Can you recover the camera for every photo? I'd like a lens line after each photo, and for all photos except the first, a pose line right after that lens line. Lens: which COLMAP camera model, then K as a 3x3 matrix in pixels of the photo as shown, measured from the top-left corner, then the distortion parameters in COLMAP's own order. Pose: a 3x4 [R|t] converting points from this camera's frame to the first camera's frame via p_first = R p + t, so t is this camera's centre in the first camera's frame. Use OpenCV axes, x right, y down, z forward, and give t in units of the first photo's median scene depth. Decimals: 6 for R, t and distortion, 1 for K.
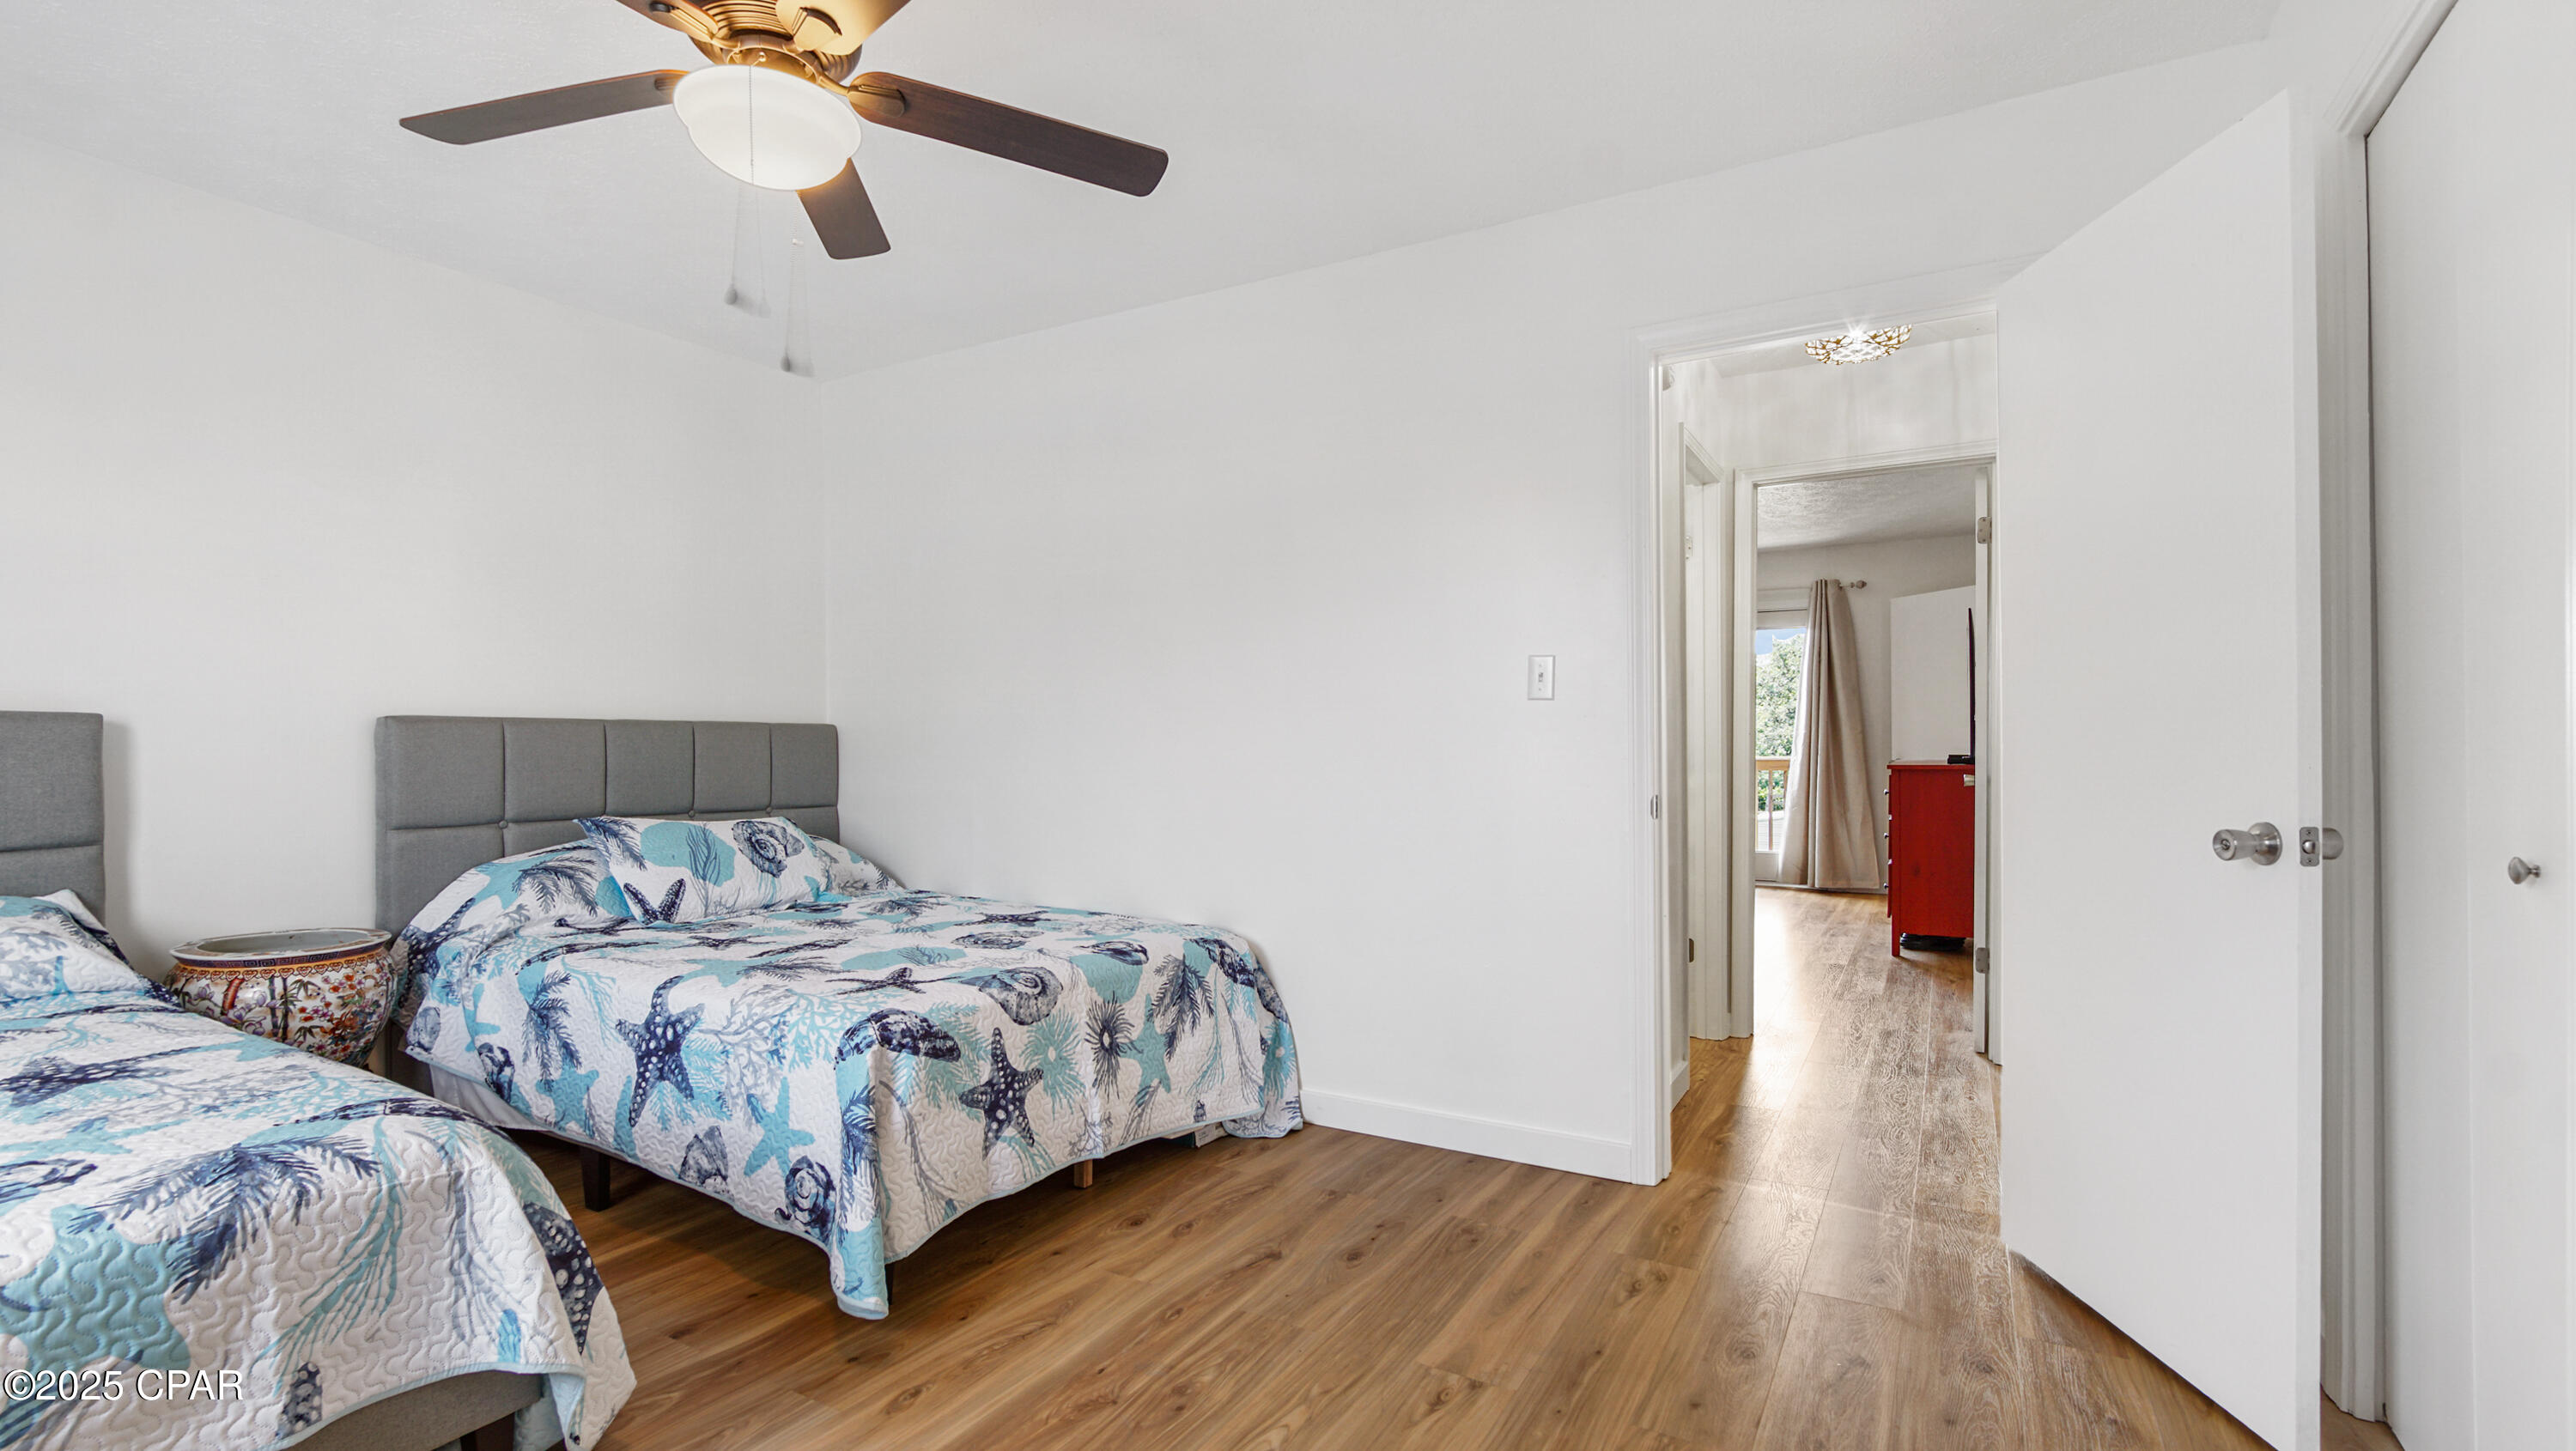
lens RADIAL K [[1168.6, 0, 1280.0], [0, 1168.6, 731.3], [0, 0, 1]] dist [-0.028860, 0.000158]
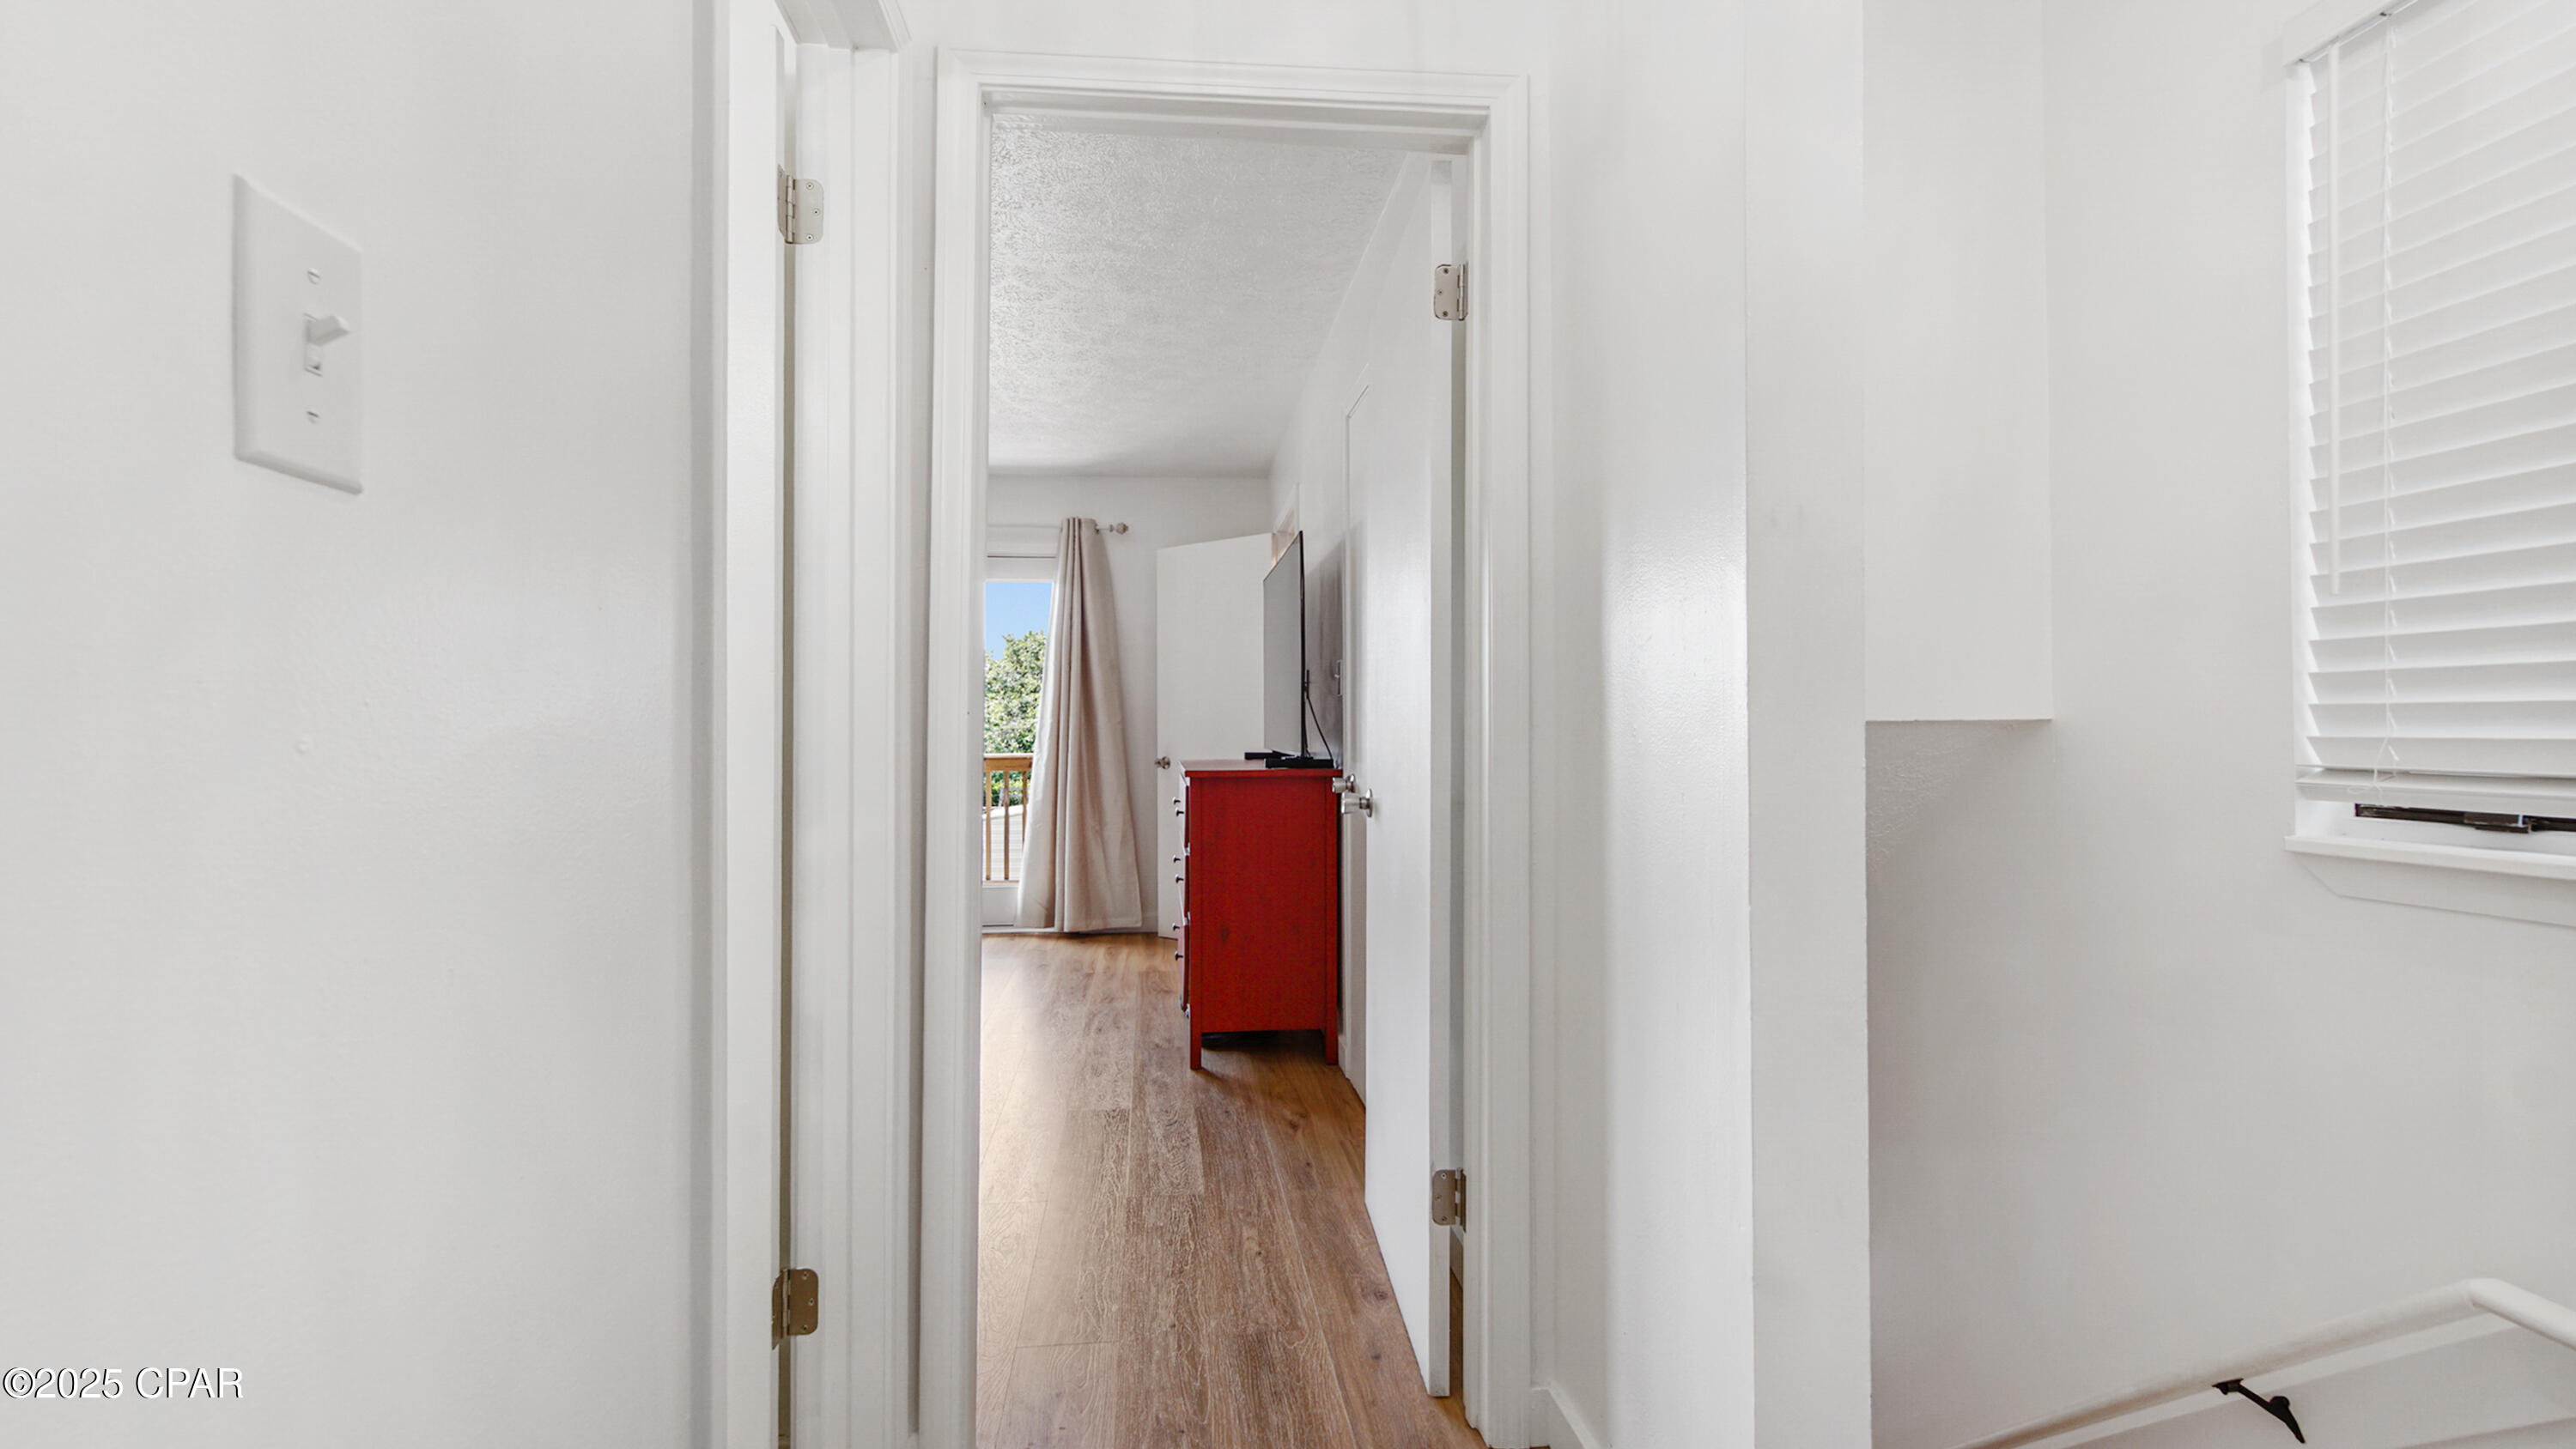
lens RADIAL K [[1168.5, 0, 1280.0], [0, 1168.5, 730.3], [0, 0, 1]] dist [-0.028860, 0.000158]
pose [[0.807108, 0.002289, 0.590400, 0.144851], [-0.004992, 0.999983, 0.002948, 0.003434], [-0.590383, -0.005327, 0.807106, 0.348751]]
